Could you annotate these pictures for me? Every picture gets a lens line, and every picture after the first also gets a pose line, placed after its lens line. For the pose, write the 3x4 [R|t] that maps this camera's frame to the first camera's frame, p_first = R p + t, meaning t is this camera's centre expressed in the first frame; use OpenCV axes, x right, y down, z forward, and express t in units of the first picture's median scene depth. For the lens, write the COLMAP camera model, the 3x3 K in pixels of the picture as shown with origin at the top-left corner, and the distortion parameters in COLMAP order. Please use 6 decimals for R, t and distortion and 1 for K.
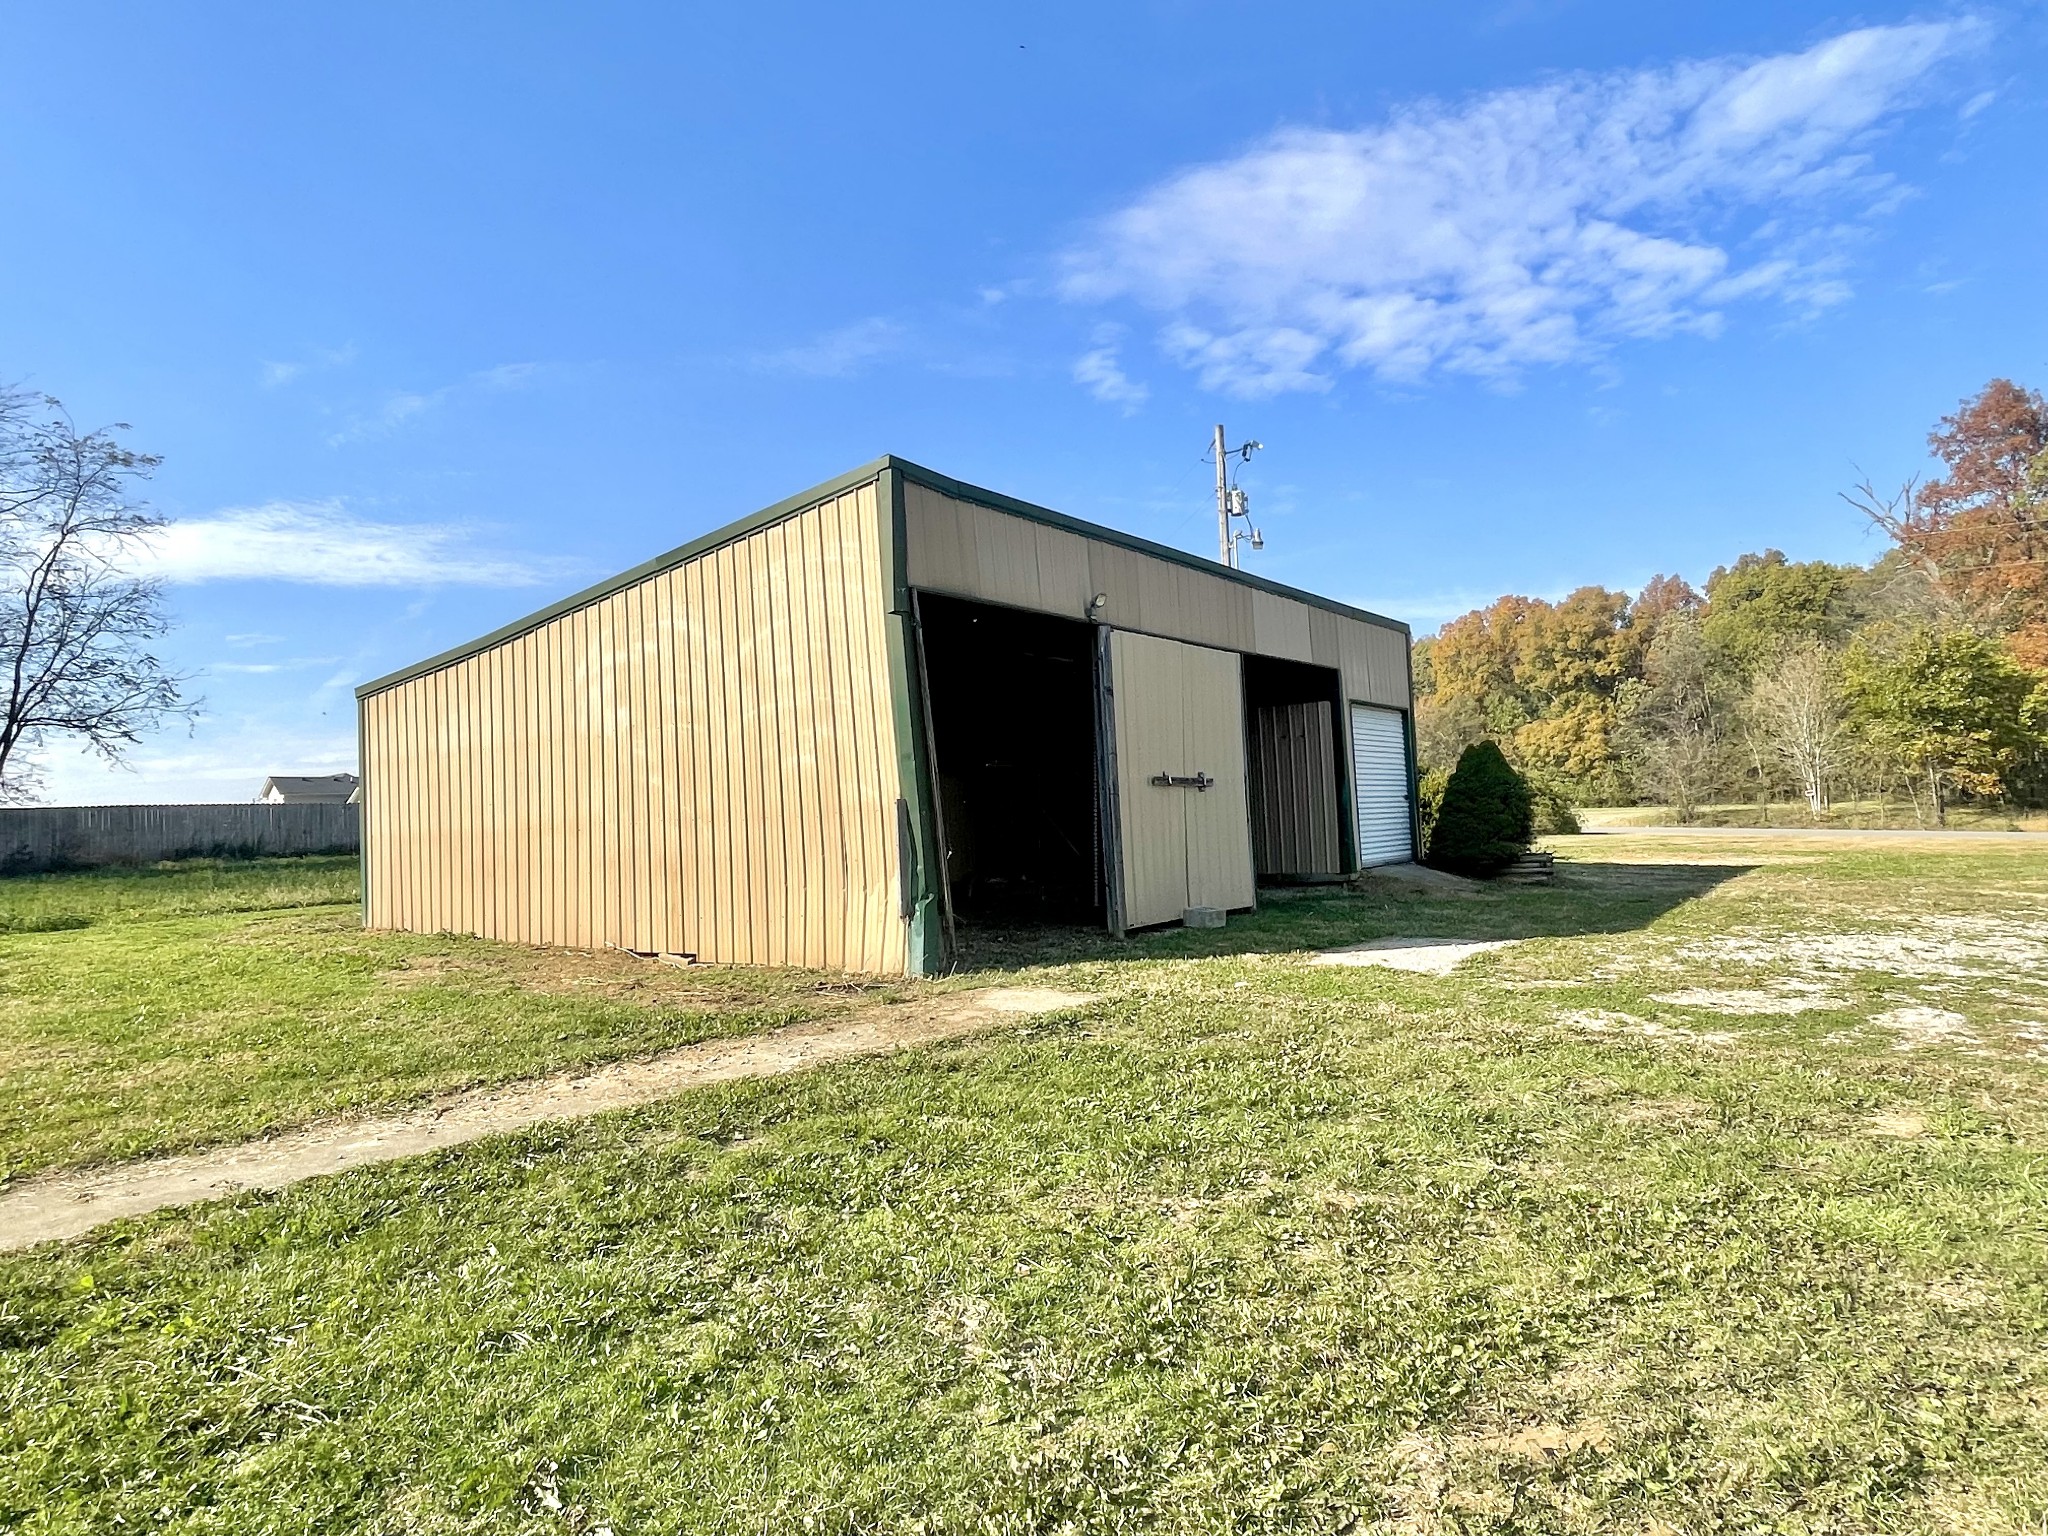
lens RADIAL K [[1247.8, 0, 1024.0], [0, 1247.8, 768.0], [0, 0, 1]] dist [-0.003631, -0.001292]
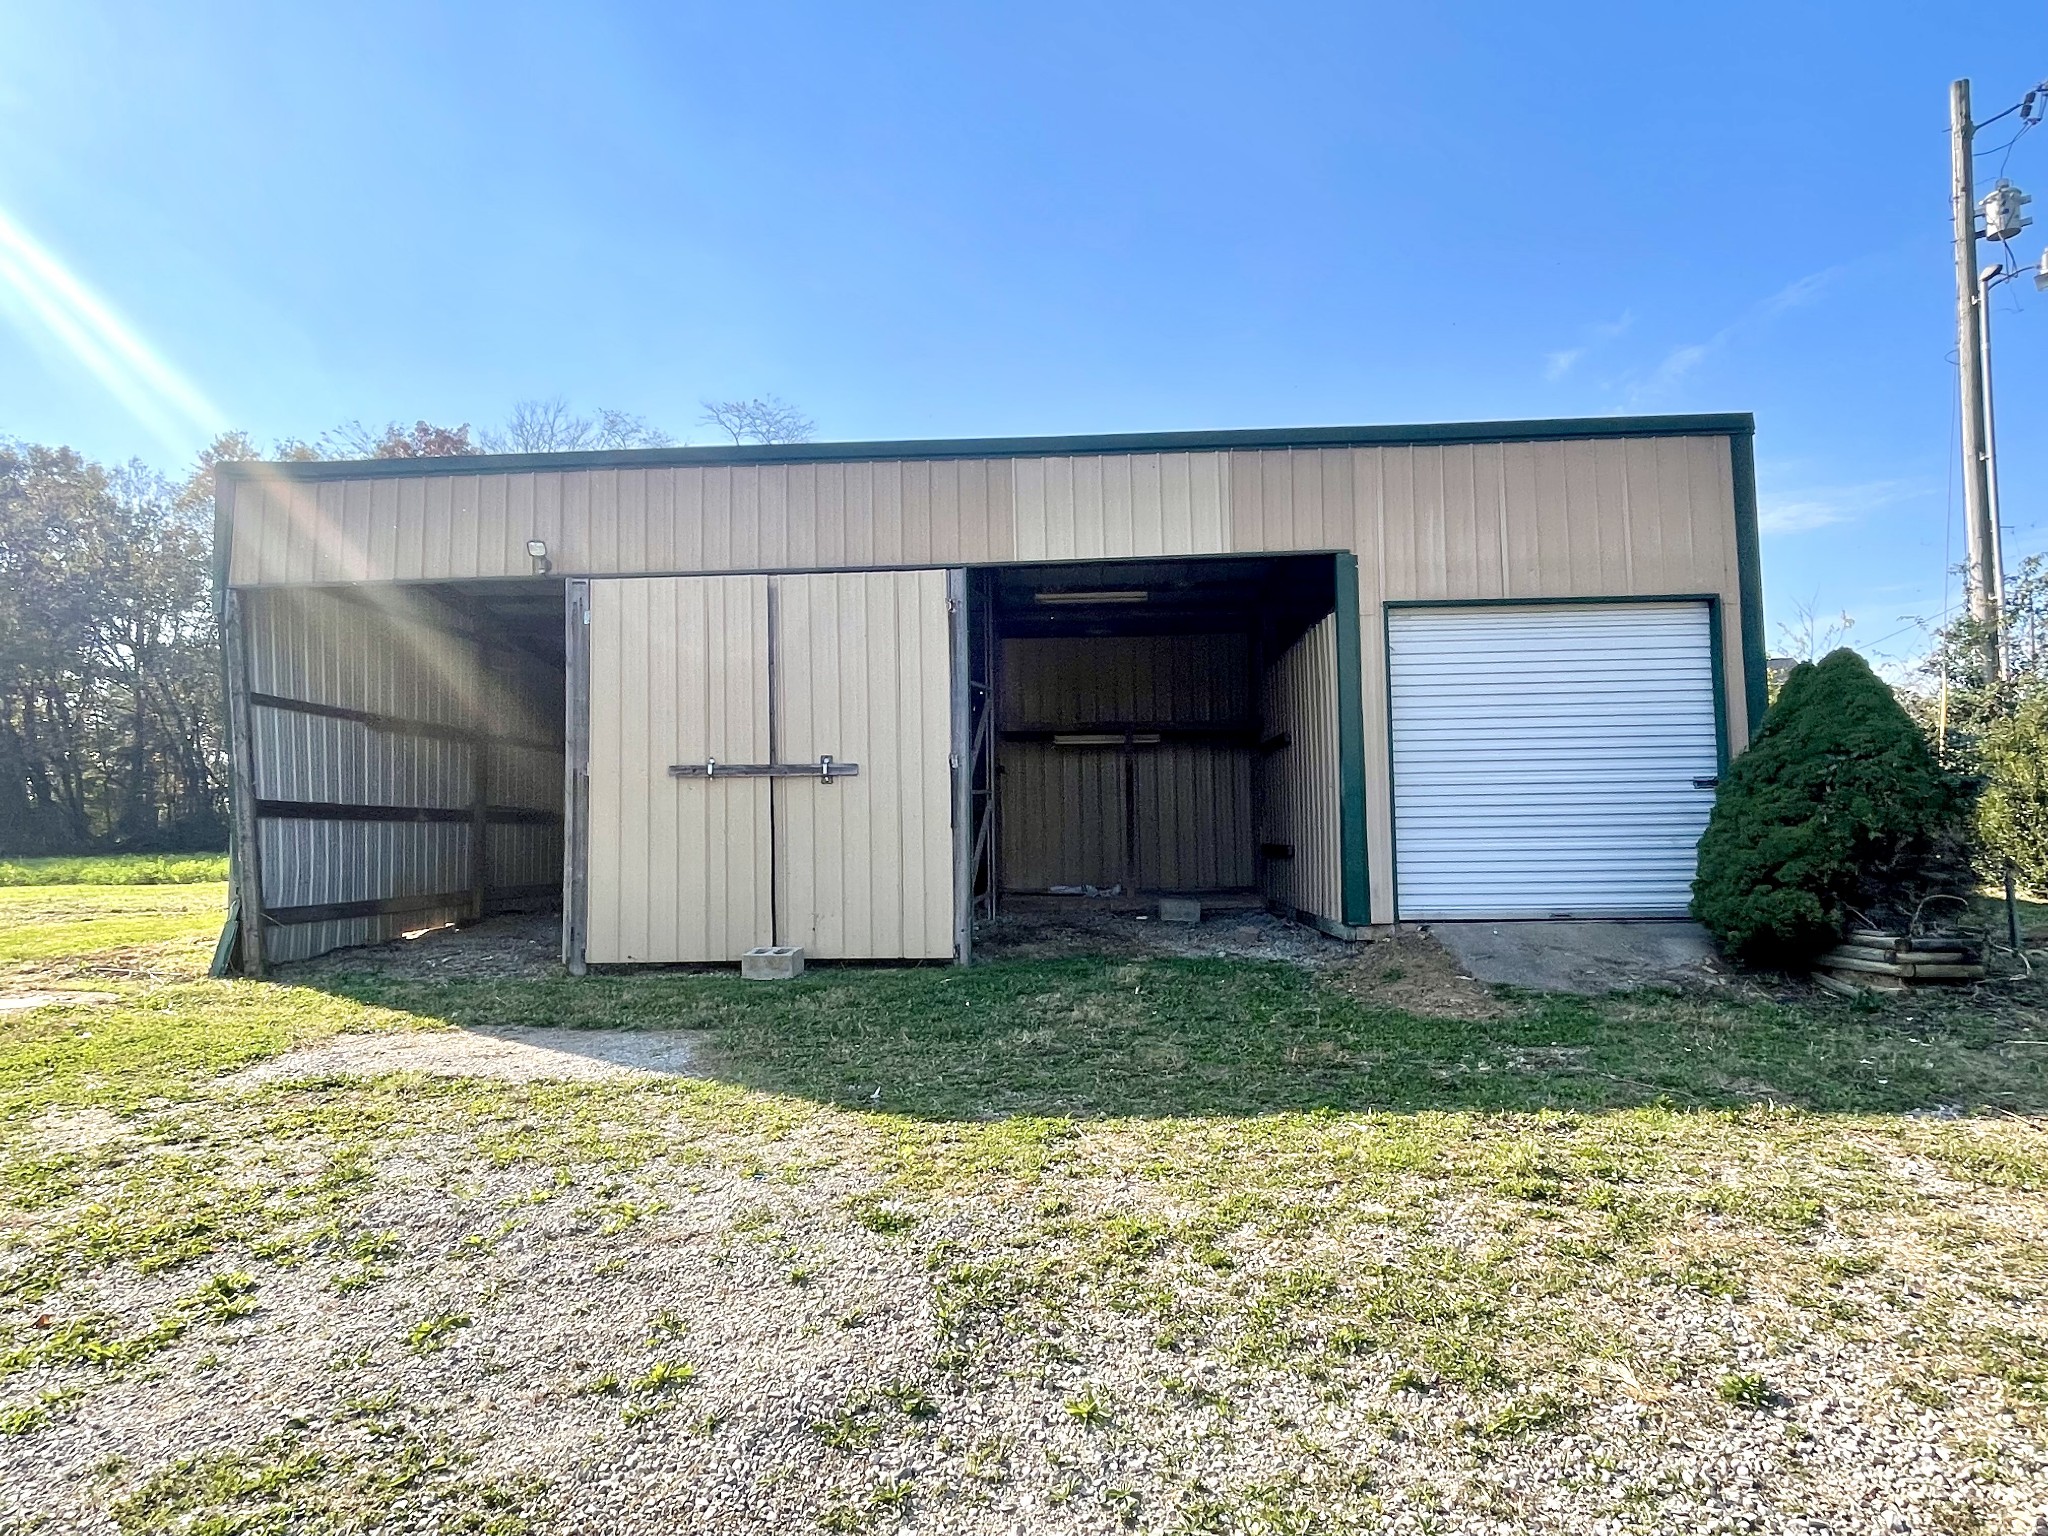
lens RADIAL K [[1247.8, 0, 1024.0], [0, 1247.8, 768.0], [0, 0, 1]] dist [-0.003631, -0.001292]
pose [[0.523061, -0.005043, -0.852280, 0.781143], [0.027907, 0.999548, 0.011212, 0.005348], [0.851838, -0.029649, 0.522965, 0.723540]]
